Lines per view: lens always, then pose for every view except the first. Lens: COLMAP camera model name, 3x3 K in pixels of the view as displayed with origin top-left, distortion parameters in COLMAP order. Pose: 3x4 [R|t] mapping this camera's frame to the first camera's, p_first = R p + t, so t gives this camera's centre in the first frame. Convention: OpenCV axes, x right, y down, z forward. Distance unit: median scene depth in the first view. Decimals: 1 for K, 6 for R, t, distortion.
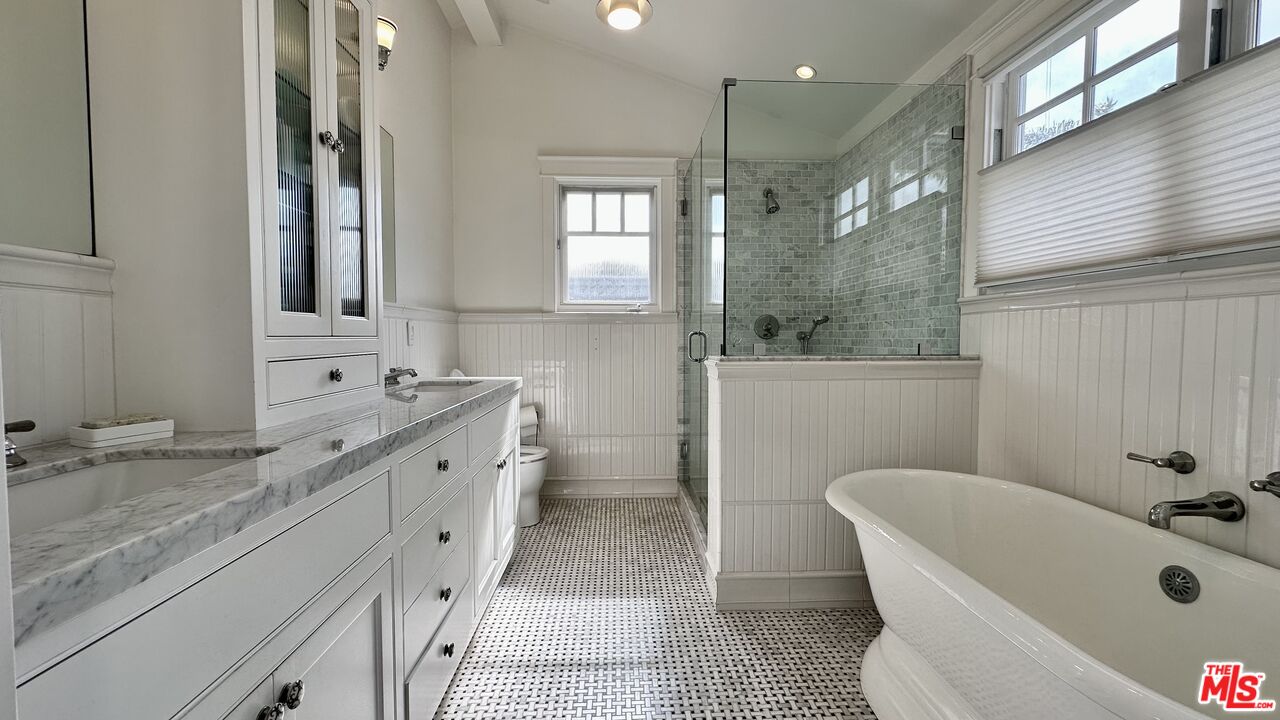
lens RADIAL K [[512.9, 0, 639.5], [0, 512.9, 359.4], [0, 0, 1]] dist [-0.004547, 0.000552]
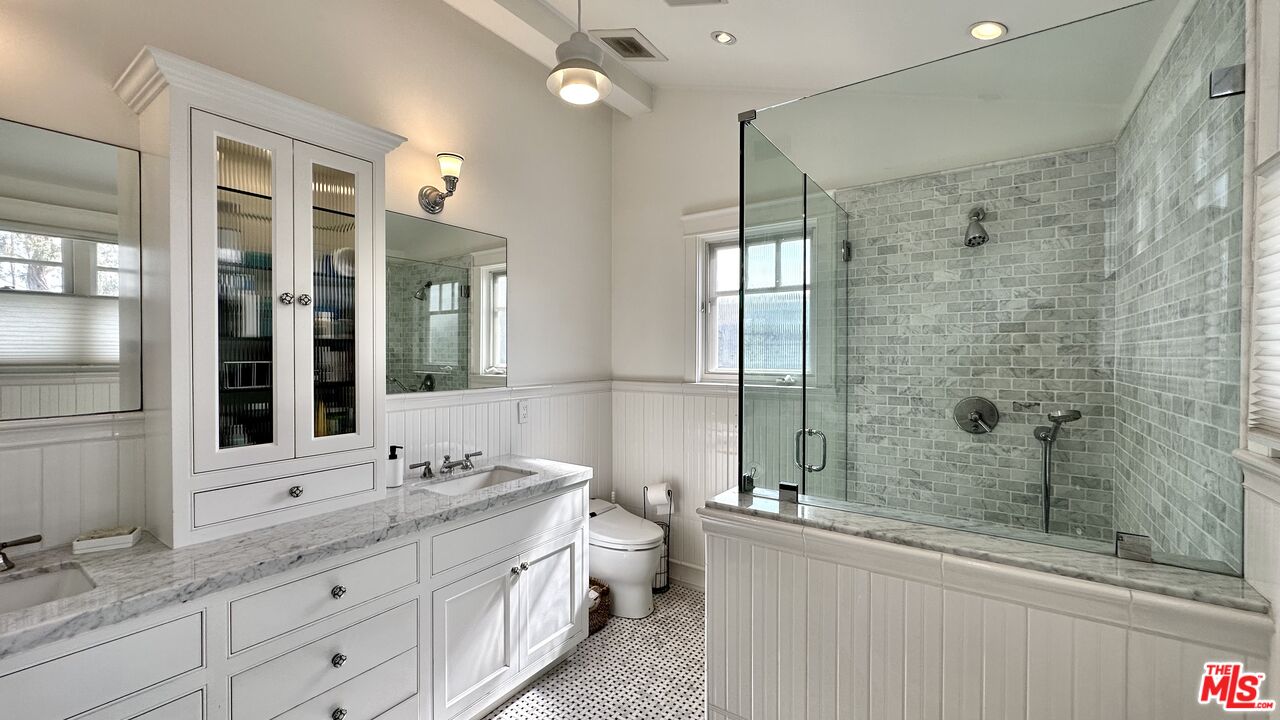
lens RADIAL K [[512.9, 0, 637.3], [0, 512.9, 358.7], [0, 0, 1]] dist [-0.004547, 0.000552]
pose [[0.791235, 0.007985, -0.611460, 0.309375], [-0.028104, 0.999333, -0.023316, -0.110120], [0.610866, 0.035633, 0.790932, 0.213022]]
